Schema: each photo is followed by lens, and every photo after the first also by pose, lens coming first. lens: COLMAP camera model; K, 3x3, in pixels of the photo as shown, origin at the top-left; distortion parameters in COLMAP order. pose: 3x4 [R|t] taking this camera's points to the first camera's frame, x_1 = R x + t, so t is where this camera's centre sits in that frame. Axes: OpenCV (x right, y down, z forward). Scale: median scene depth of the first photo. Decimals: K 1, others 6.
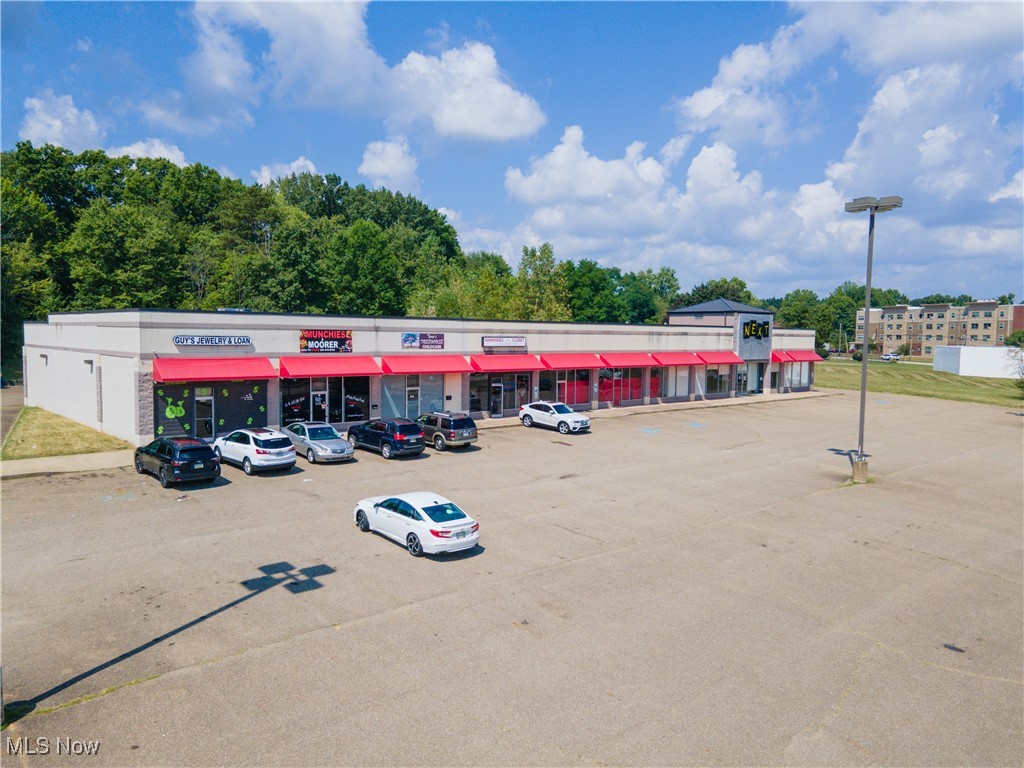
lens RADIAL K [[749.4, 0, 501.4], [0, 749.4, 388.4], [0, 0, 1]] dist [0.035508, -0.004368]
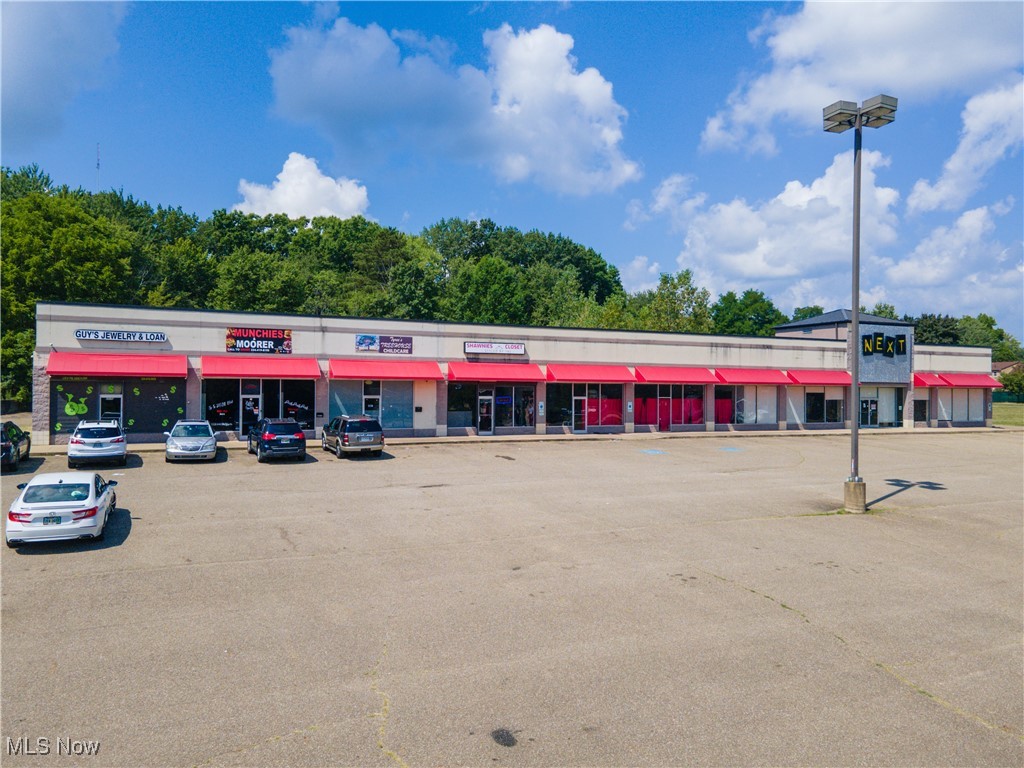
lens RADIAL K [[749.4, 0, 506.5], [0, 749.4, 383.2], [0, 0, 1]] dist [0.029119, 0.030123]
pose [[0.954503, -0.008488, -0.298082, 0.276513], [-0.017064, 0.996402, -0.083015, 0.050602], [0.297714, 0.084325, 0.950924, 0.175277]]
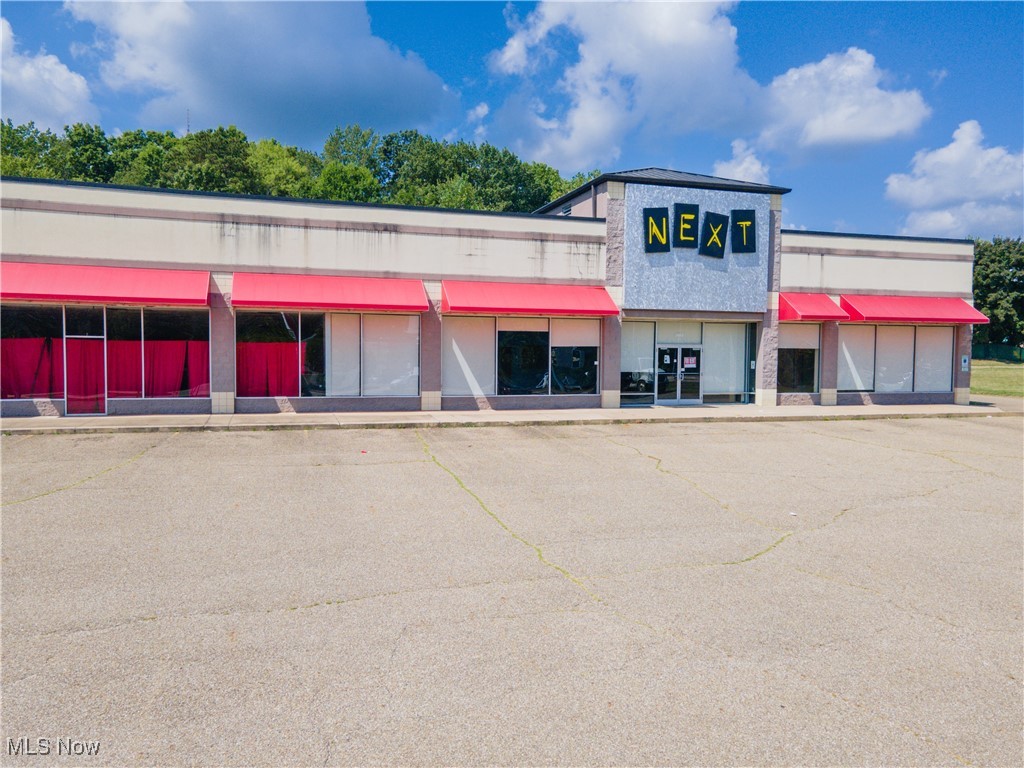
lens RADIAL K [[749.4, 0, 506.5], [0, 749.4, 383.2], [0, 0, 1]] dist [0.029119, 0.030123]
pose [[0.906289, 0.012614, -0.422470, 0.580651], [-0.027737, 0.999175, -0.029670, 0.017123], [0.421747, 0.038608, 0.905891, 0.879472]]
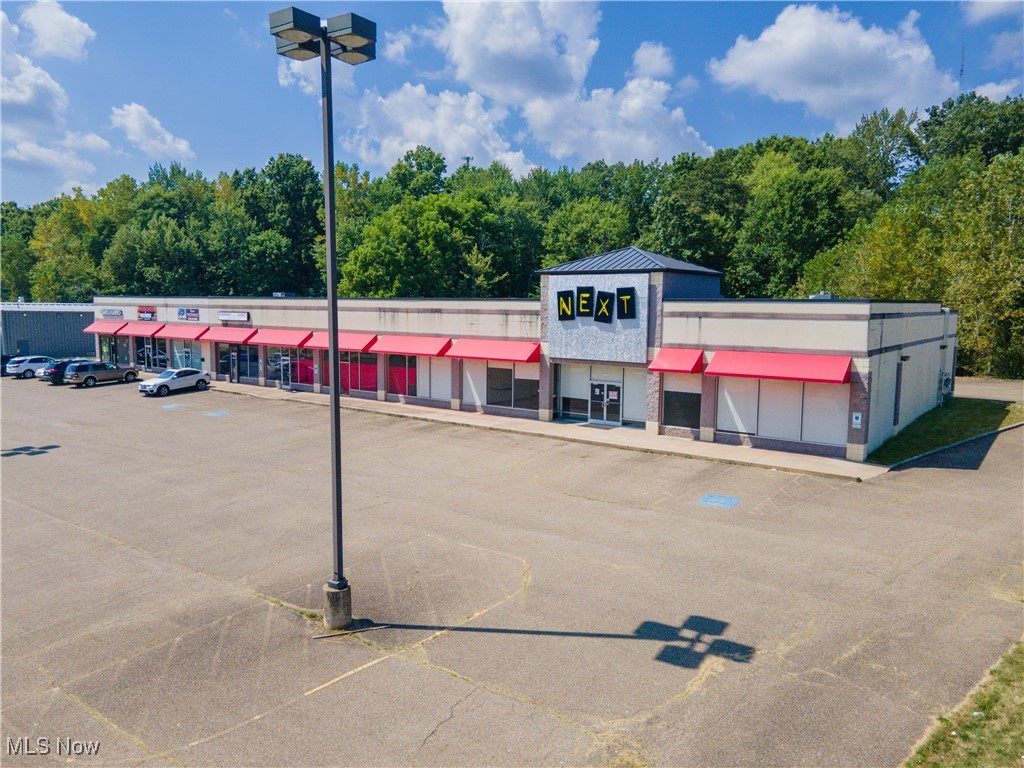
lens RADIAL K [[749.4, 0, 506.5], [0, 749.4, 383.2], [0, 0, 1]] dist [0.029119, 0.030123]
pose [[0.187266, 0.093813, -0.977819, 1.203792], [-0.077278, 0.993751, 0.080542, -0.085124], [0.979265, 0.060481, 0.193346, 1.187032]]
